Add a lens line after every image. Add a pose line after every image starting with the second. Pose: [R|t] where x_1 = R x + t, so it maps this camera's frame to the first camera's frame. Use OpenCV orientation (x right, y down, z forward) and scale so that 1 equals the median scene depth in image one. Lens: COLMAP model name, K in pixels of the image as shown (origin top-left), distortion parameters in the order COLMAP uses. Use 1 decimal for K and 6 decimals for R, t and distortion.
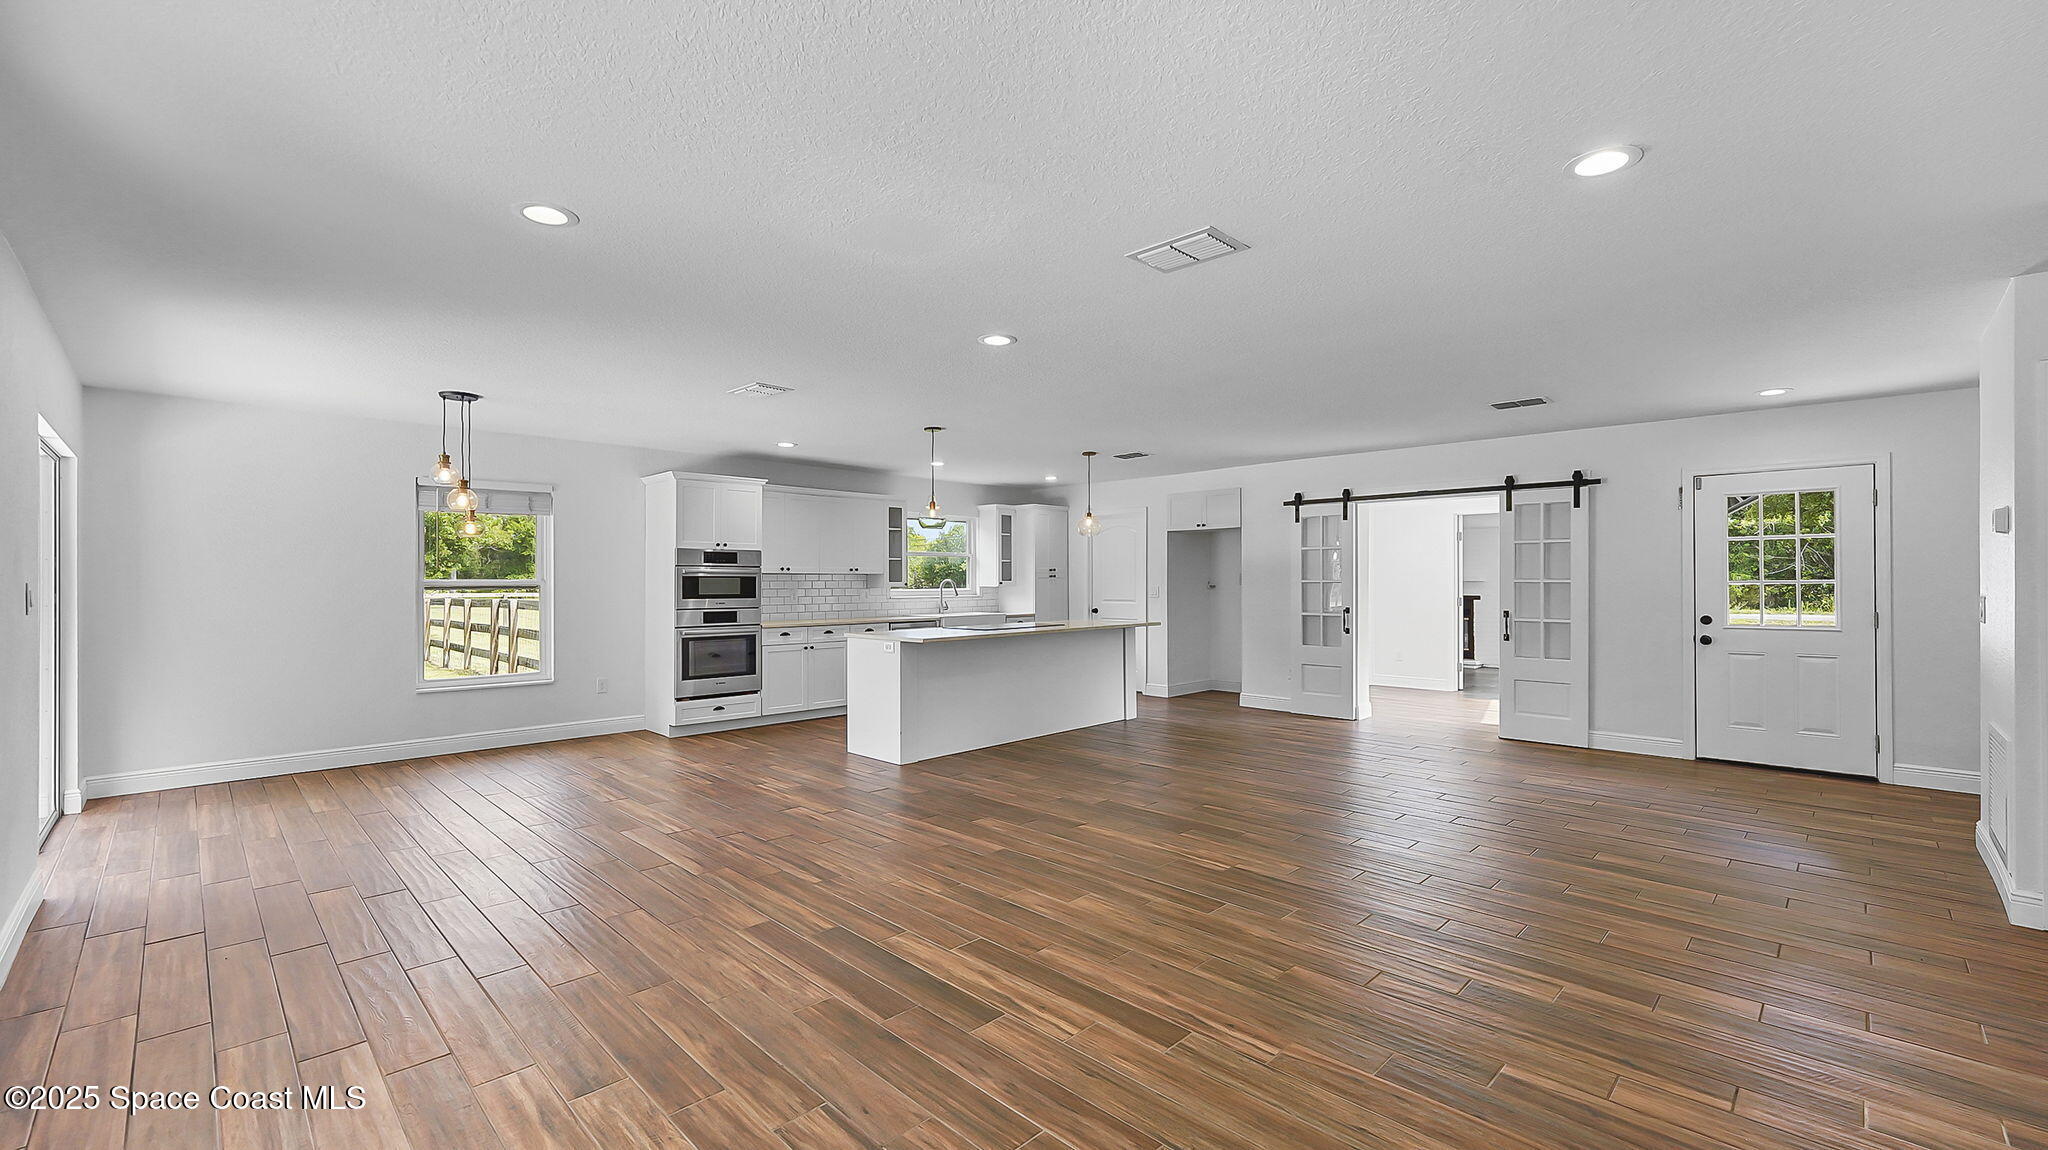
lens RADIAL K [[830.5, 0, 1023.3], [0, 830.5, 580.8], [0, 0, 1]] dist [-0.001923, 0.001927]
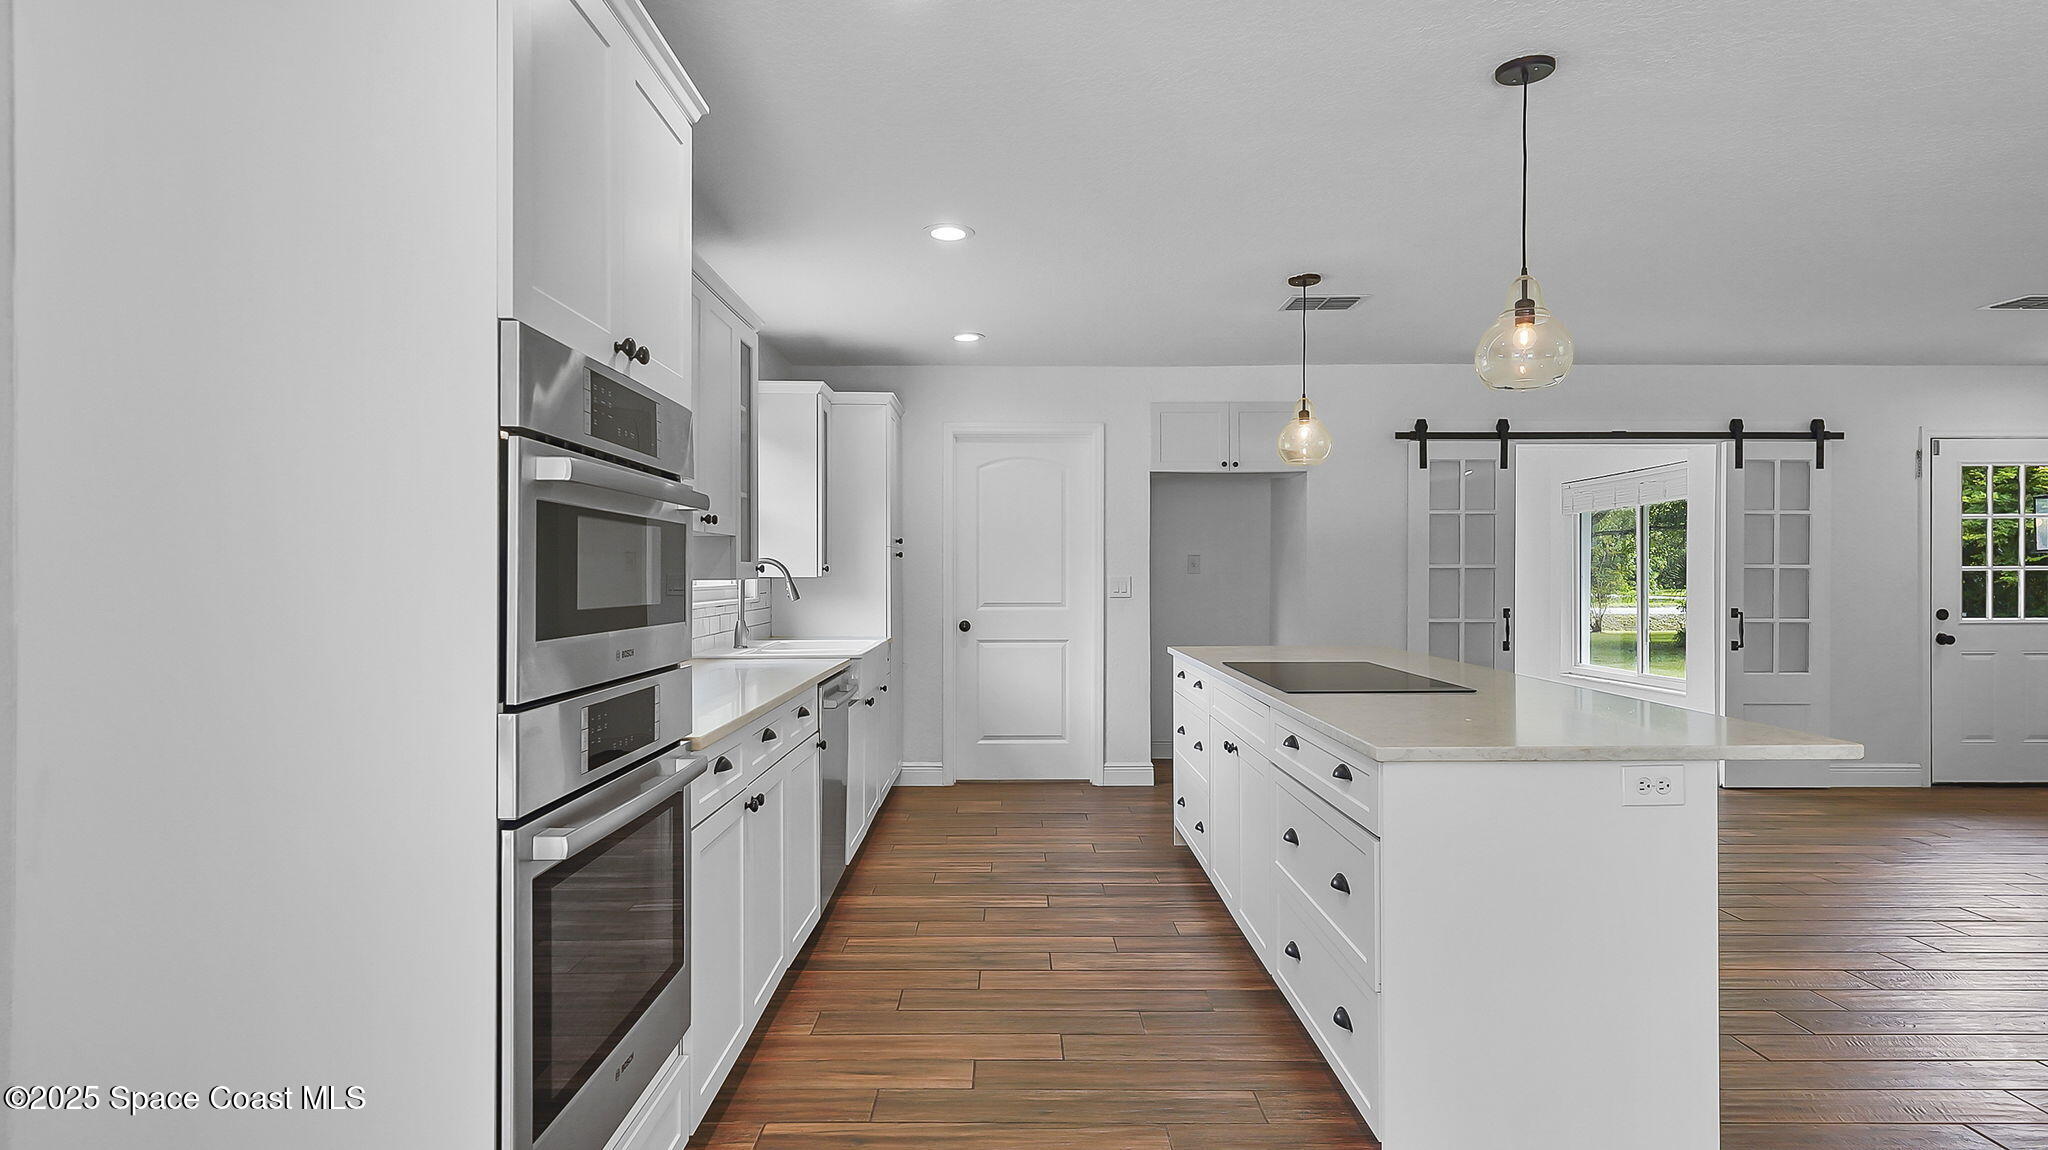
lens RADIAL K [[1058.0, 0, 1021.5], [0, 1058.0, 583.6], [0, 0, 1]] dist [0.003327, 0.002246]
pose [[0.706815, -0.003761, 0.707388, -0.472380], [-0.001477, 0.999976, 0.006793, 0.008968], [-0.707397, -0.005846, 0.706793, 0.758519]]
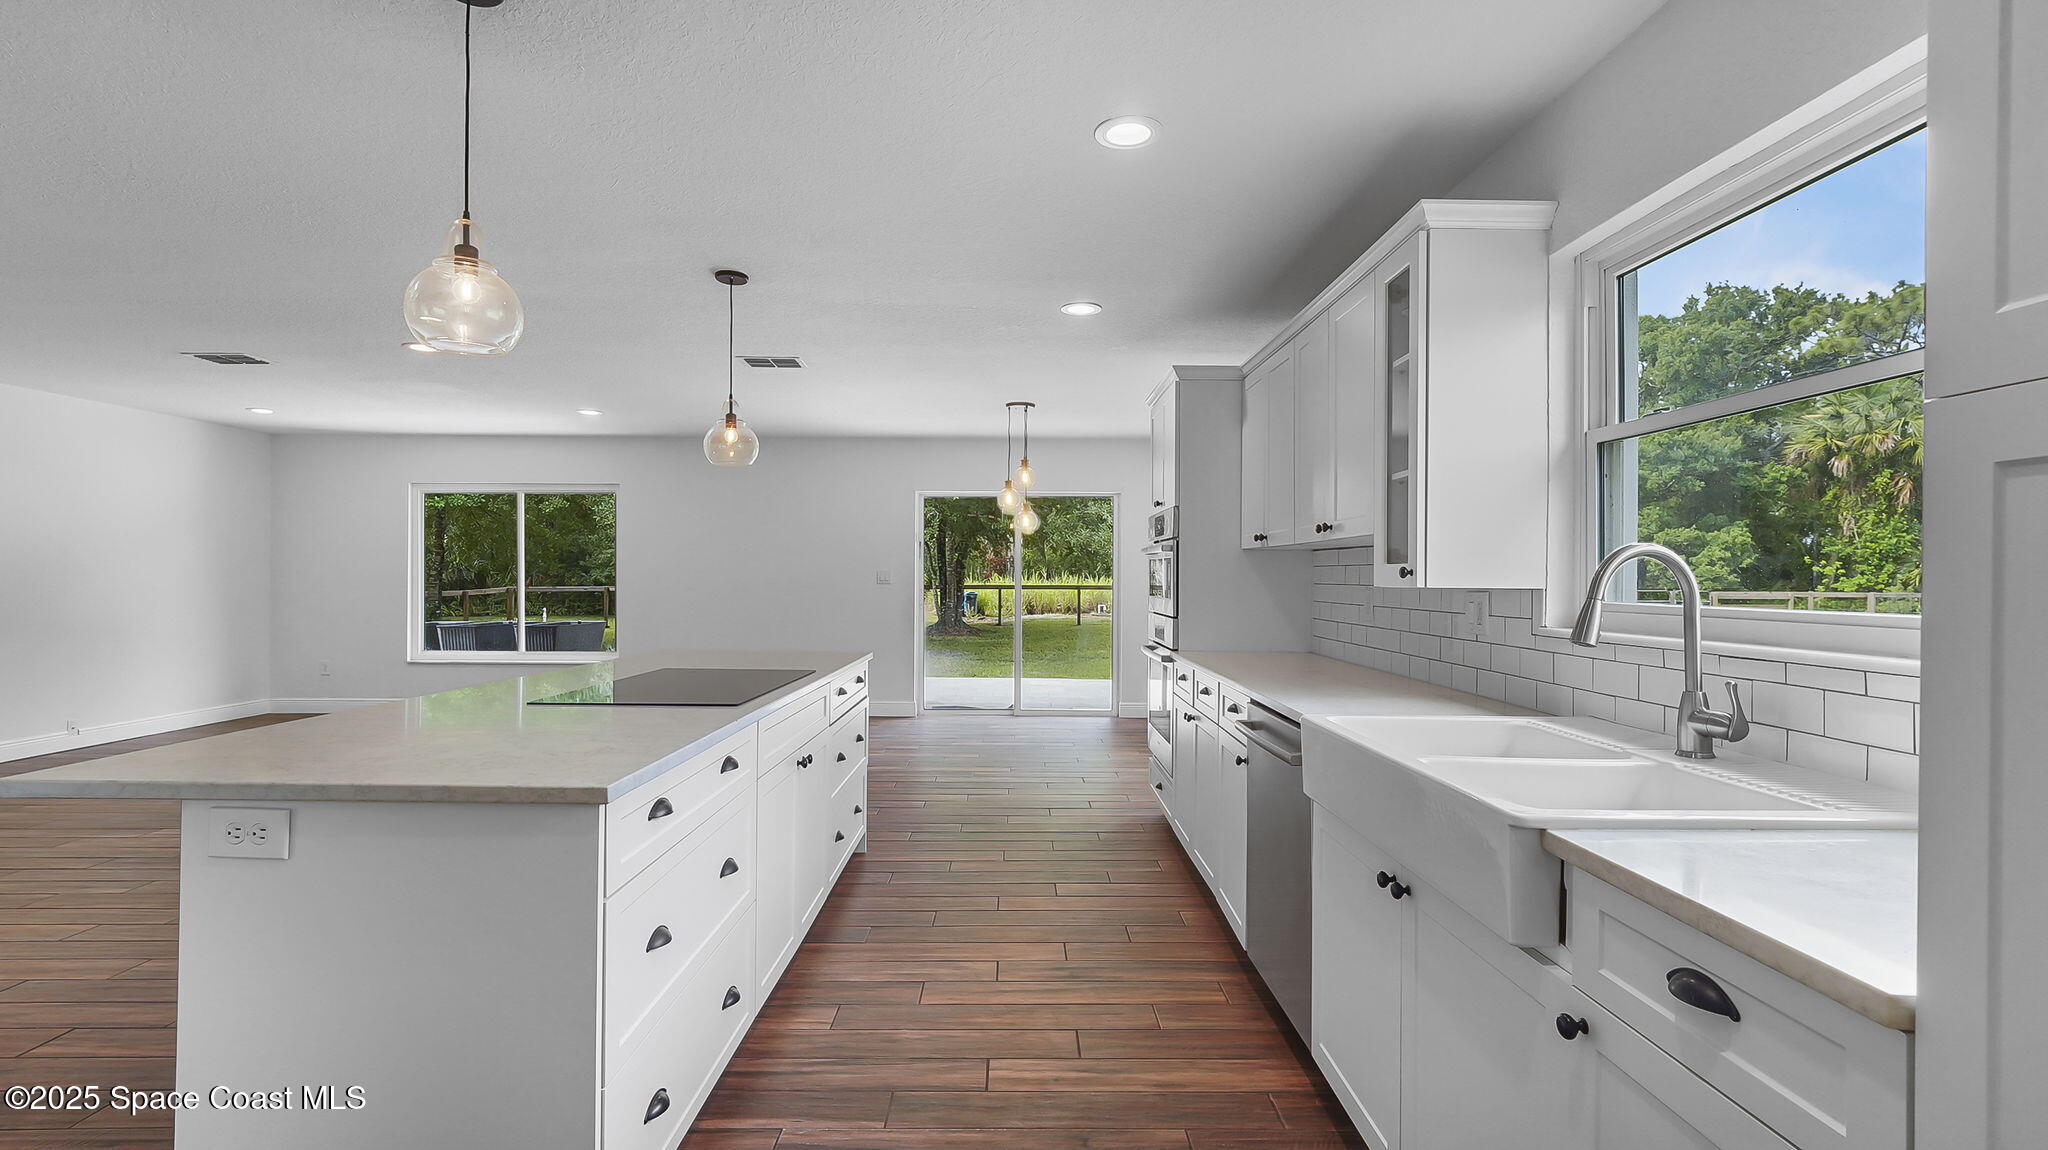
lens RADIAL K [[936.0, 0, 1021.6], [0, 936.0, 576.7], [0, 0, 1]] dist [-0.005230, 0.000570]
pose [[-0.705840, -0.001943, -0.708369, 0.164512], [-0.004762, 0.999987, 0.002002, 0.006839], [0.708356, 0.004786, -0.705840, 1.389648]]
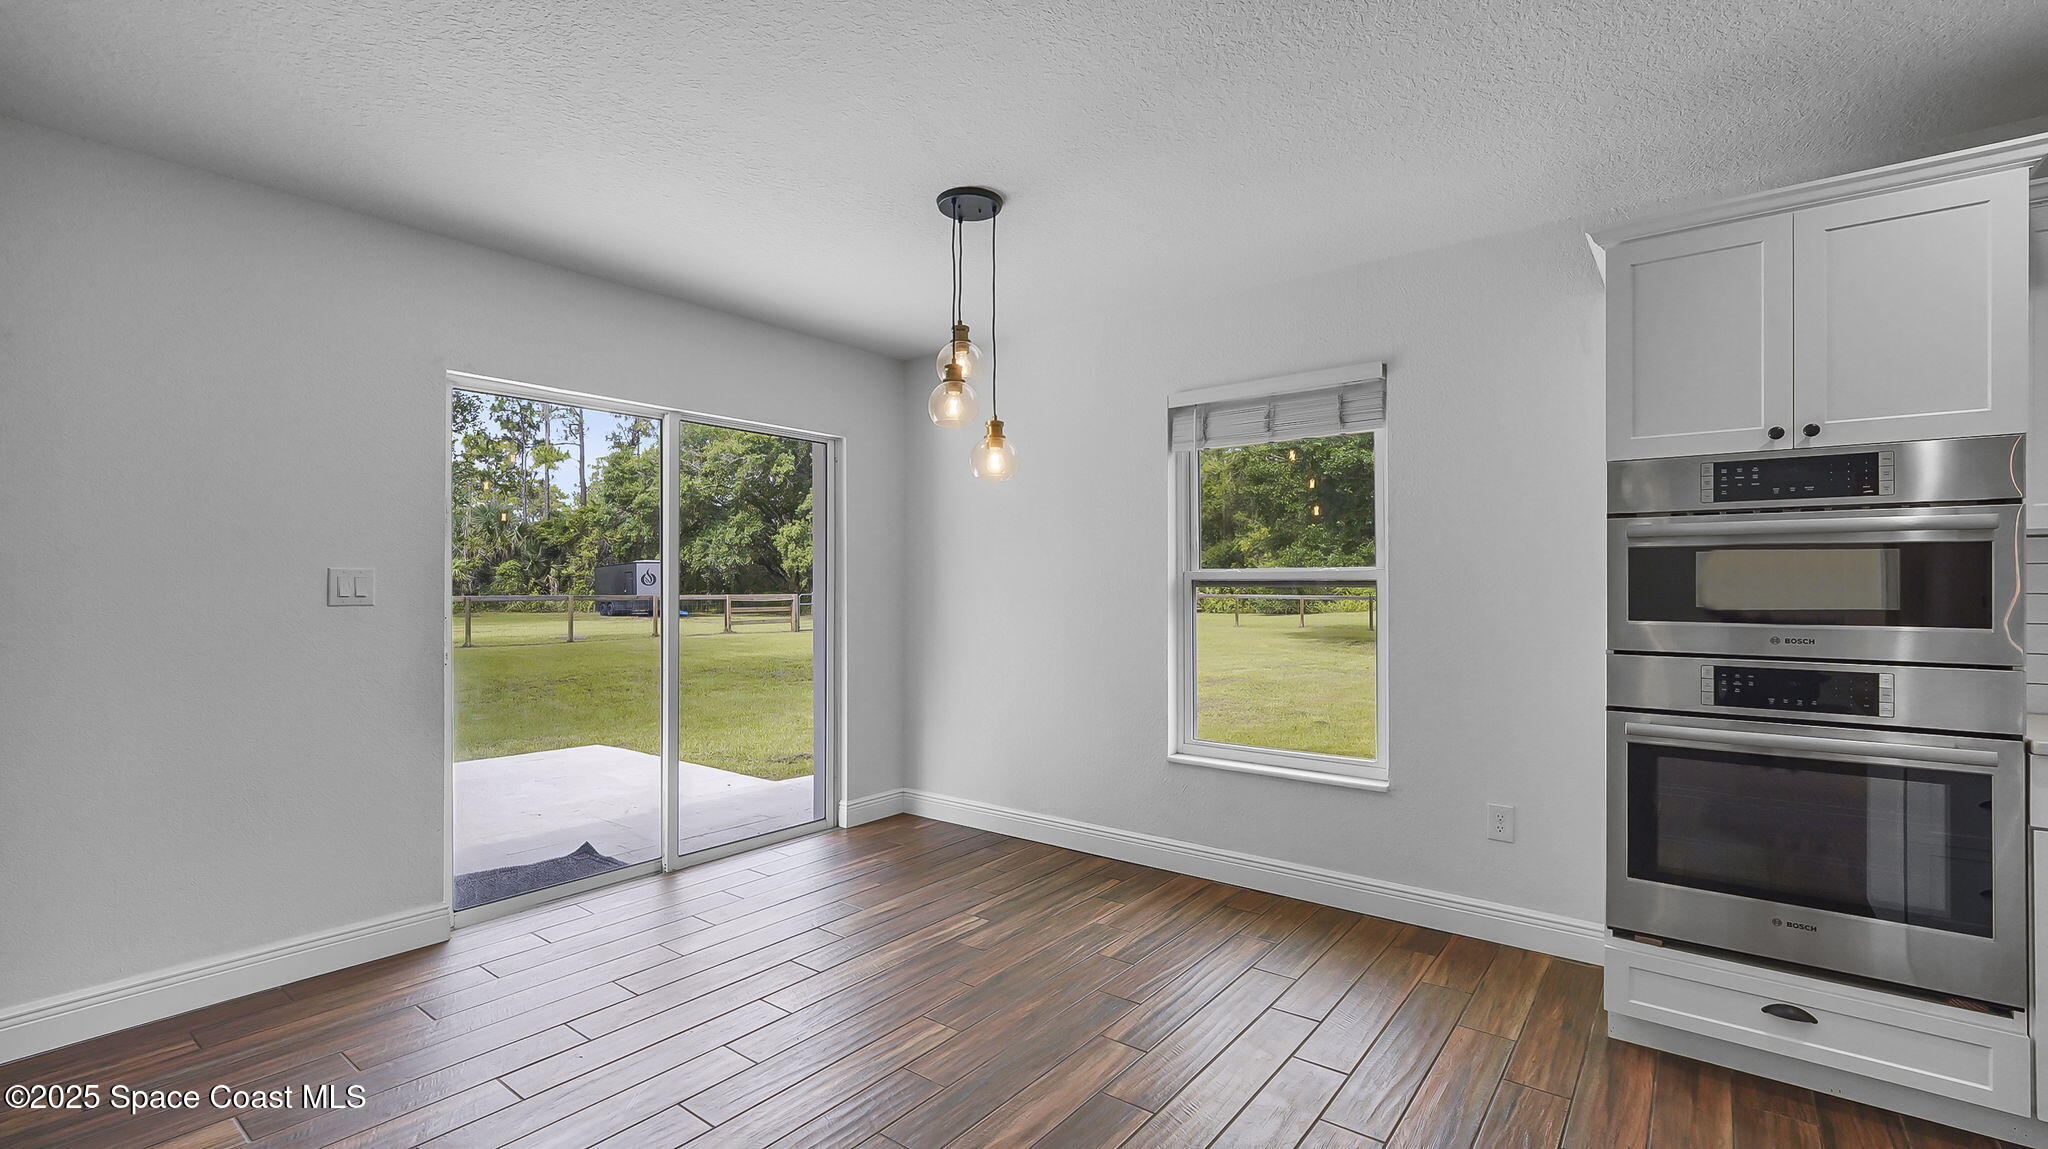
lens RADIAL K [[903.6, 0, 1009.3], [0, 903.6, 577.5], [0, 0, 1]] dist [0.000942, -0.000370]
pose [[0.102457, -0.006327, -0.994717, -0.087616], [-0.000276, 0.999980, -0.006389, 0.007743], [0.994737, 0.000929, 0.102454, 0.704051]]
